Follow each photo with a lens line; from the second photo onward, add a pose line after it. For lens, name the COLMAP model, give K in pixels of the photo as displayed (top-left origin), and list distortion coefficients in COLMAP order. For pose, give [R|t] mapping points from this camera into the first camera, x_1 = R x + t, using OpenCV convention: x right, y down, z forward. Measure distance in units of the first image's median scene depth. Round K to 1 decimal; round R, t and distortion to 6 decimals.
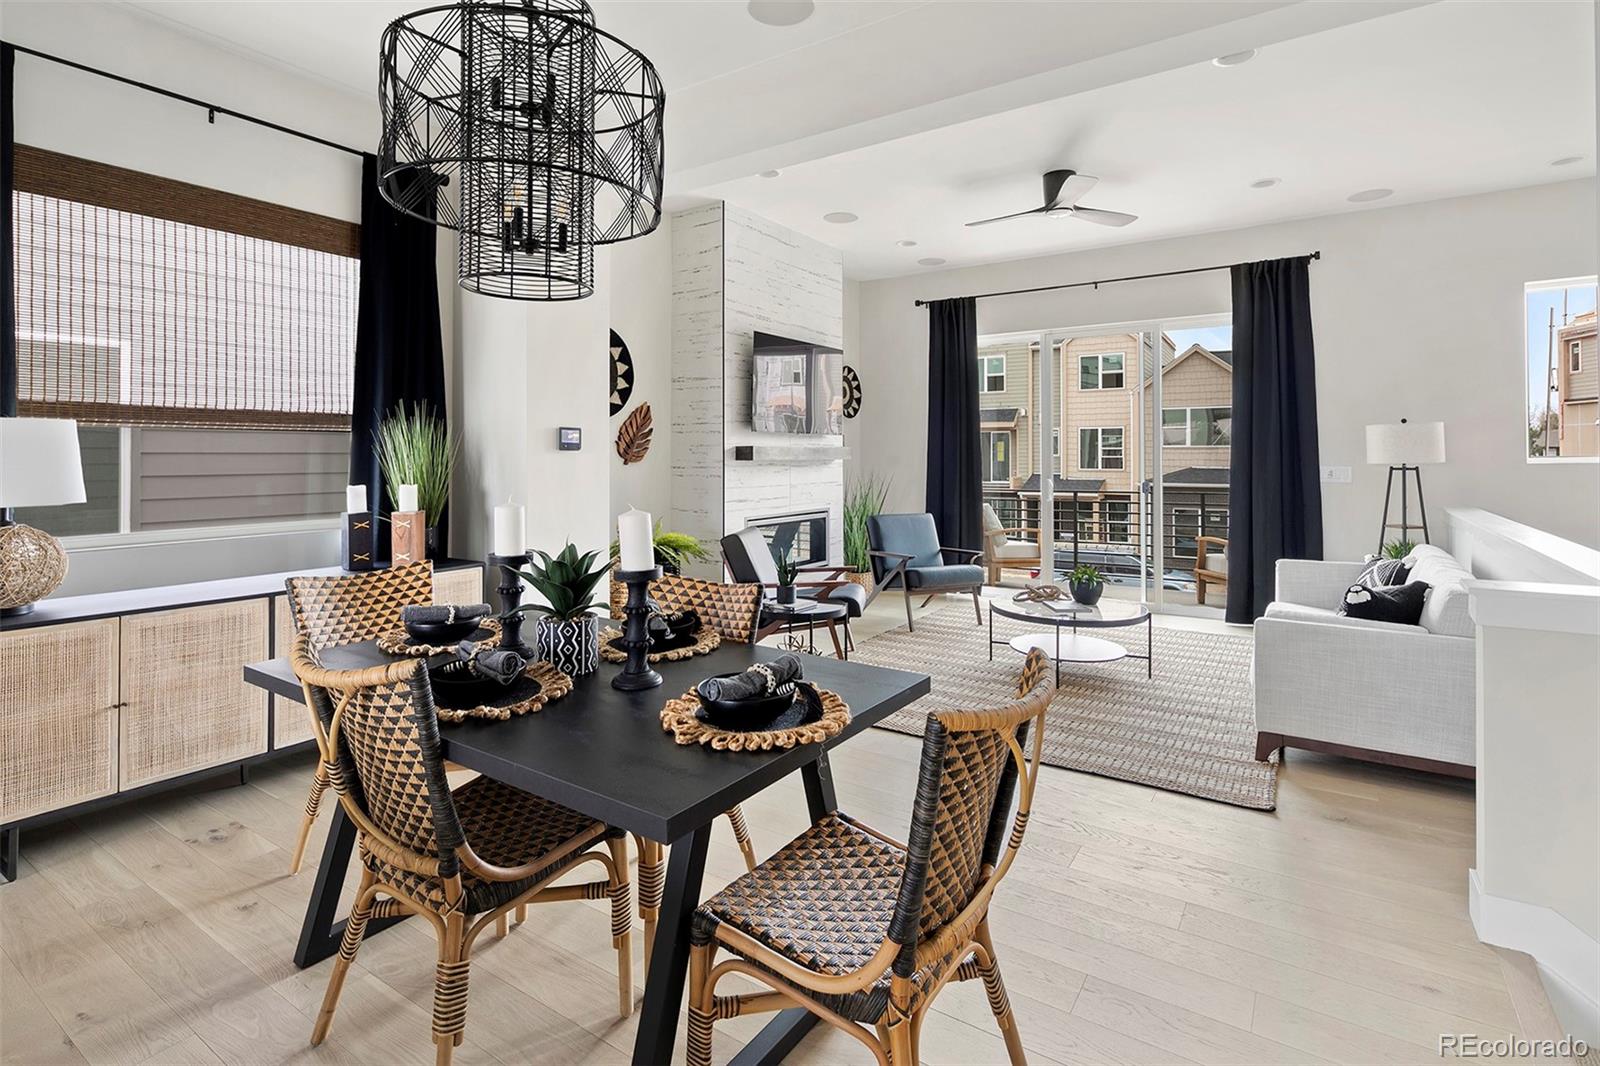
lens RADIAL K [[779.4, 0, 798.5], [0, 779.4, 453.0], [0, 0, 1]] dist [-0.000787, -0.000429]
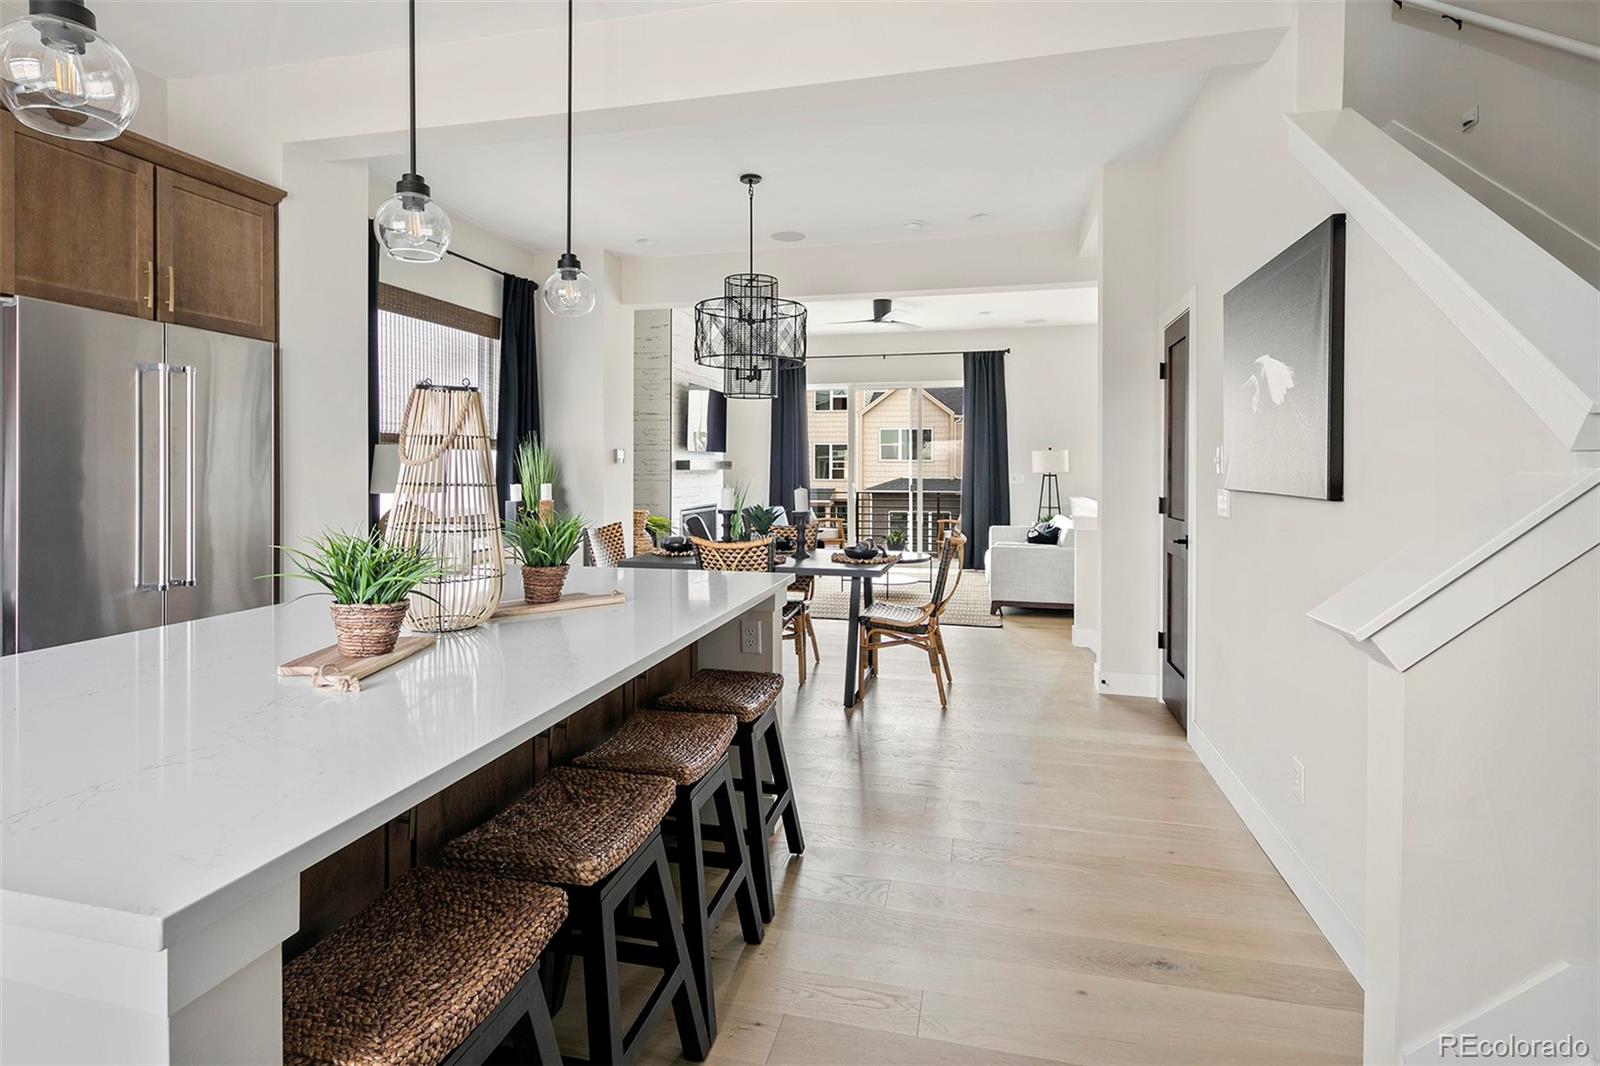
lens RADIAL K [[783.9, 0, 796.3], [0, 783.9, 471.9], [0, 0, 1]] dist [0.000517, -0.000269]
pose [[0.938429, 0.001423, 0.345470, -0.400569], [-0.004468, 0.999958, 0.008019, 0.000445], [-0.345444, -0.009069, 0.938396, -0.501024]]
